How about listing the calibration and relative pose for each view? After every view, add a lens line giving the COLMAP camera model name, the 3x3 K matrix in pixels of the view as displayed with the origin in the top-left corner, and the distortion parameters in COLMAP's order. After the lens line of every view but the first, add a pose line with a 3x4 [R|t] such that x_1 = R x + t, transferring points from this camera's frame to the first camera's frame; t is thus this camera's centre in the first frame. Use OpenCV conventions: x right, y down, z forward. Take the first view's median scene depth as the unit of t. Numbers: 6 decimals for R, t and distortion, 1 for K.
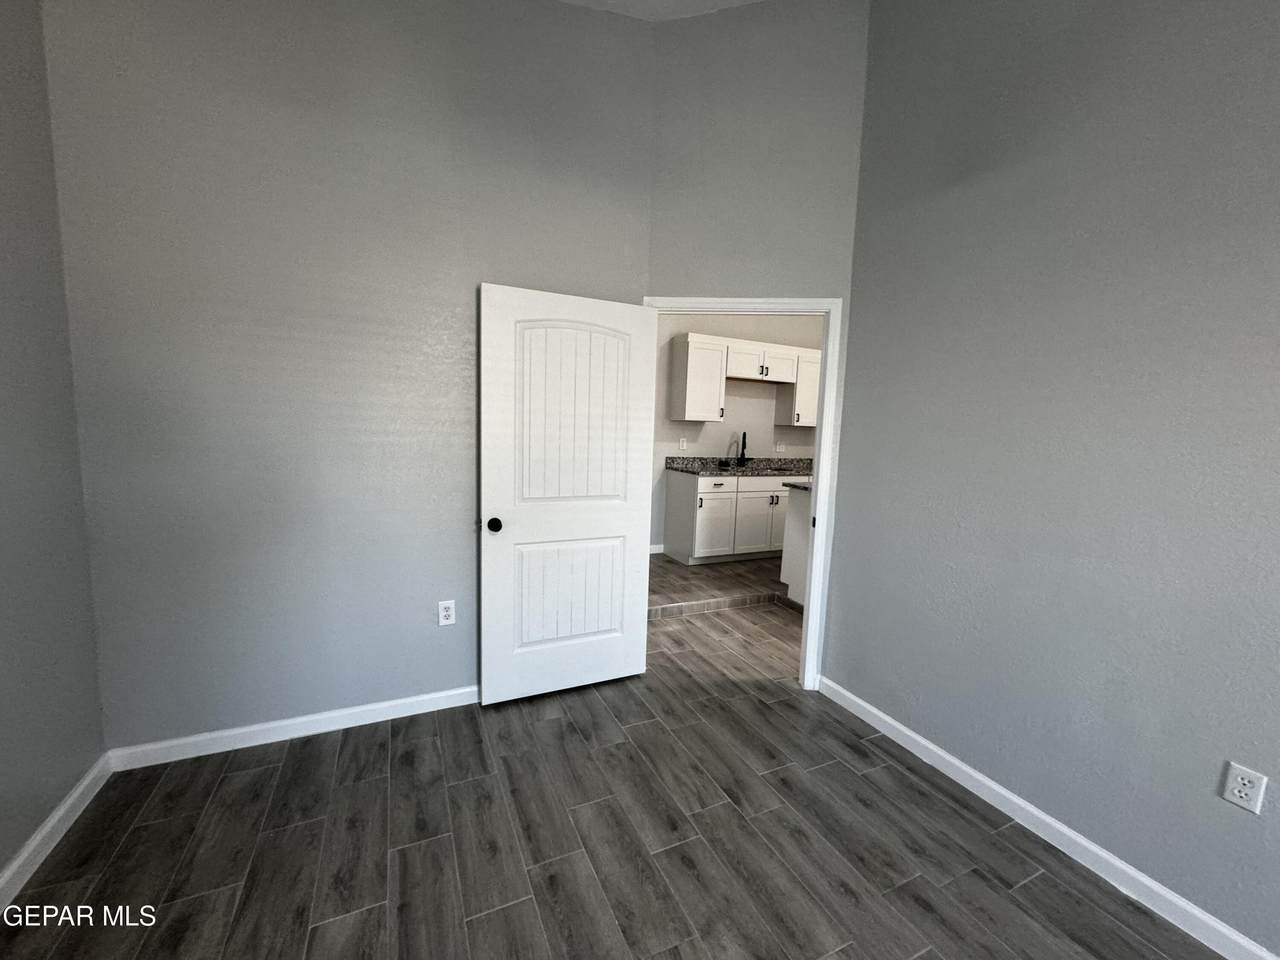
lens RADIAL K [[509.9, 0, 641.2], [0, 509.9, 480.0], [0, 0, 1]] dist [0.000622, 0.000057]
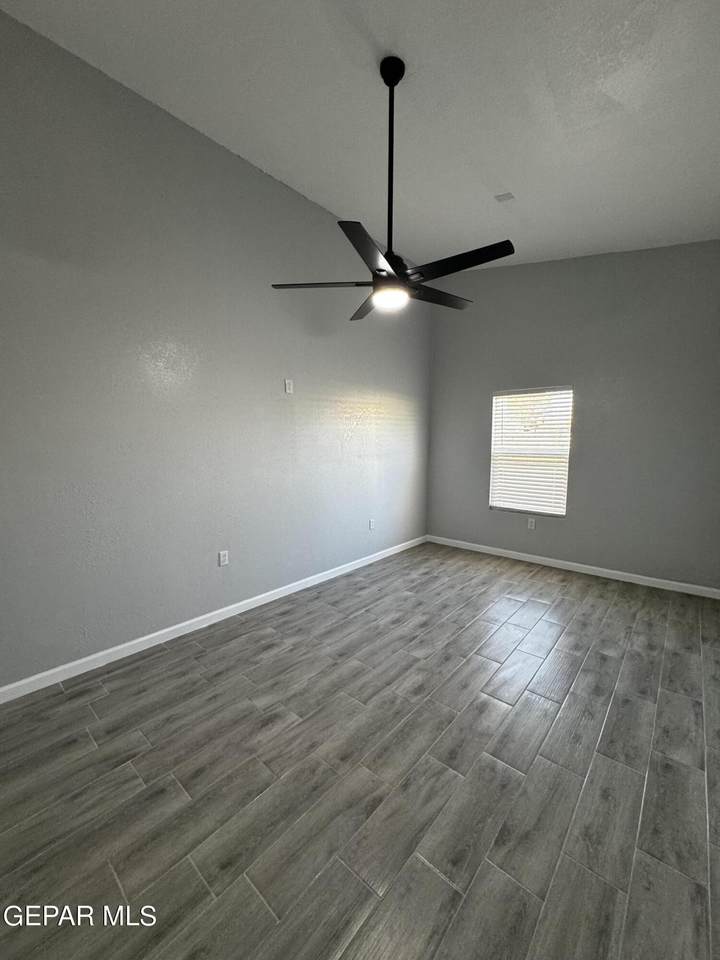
lens RADIAL K [[382.4, 0, 360.3], [0, 382.4, 480.0], [0, 0, 1]] dist [0.000622, 0.000057]
pose [[-0.392555, -0.144036, 0.908380, -0.864492], [0.085044, 0.977745, 0.191786, -0.153033], [-0.915788, 0.152539, -0.371570, 0.860763]]
